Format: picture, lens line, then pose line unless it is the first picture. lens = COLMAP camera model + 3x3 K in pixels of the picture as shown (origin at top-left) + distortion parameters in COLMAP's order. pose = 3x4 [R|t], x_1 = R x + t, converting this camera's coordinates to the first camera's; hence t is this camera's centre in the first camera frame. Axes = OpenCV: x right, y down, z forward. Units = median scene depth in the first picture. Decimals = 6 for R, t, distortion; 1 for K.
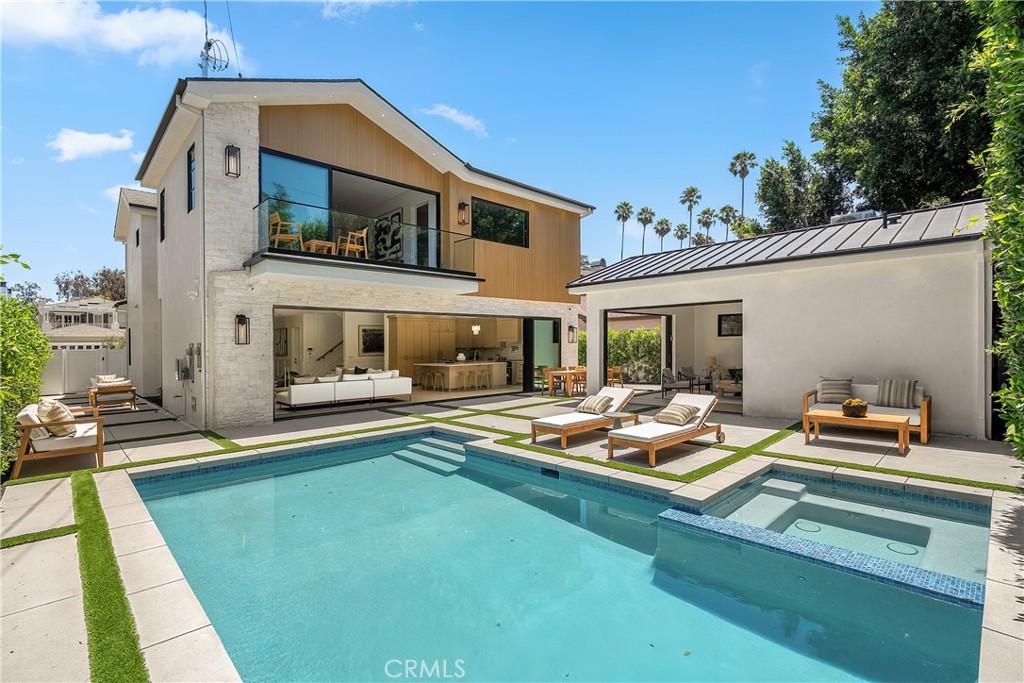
lens RADIAL K [[479.3, 0, 509.2], [0, 479.3, 336.7], [0, 0, 1]] dist [-0.008831, 0.001793]
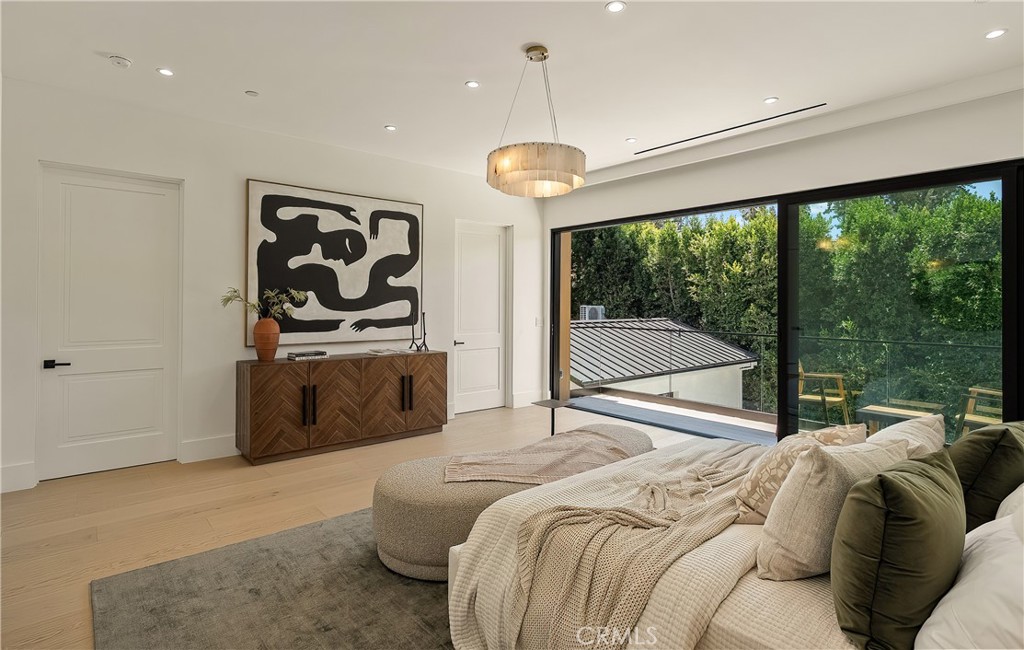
lens RADIAL K [[510.5, 0, 515.8], [0, 510.5, 286.0], [0, 0, 1]] dist [-0.005548, 0.001105]
pose [[0.042663, 0.044591, 0.998094, -0.587671], [-0.023365, 0.998775, -0.043623, -0.185585], [-0.998816, -0.021459, 0.043653, 0.877215]]
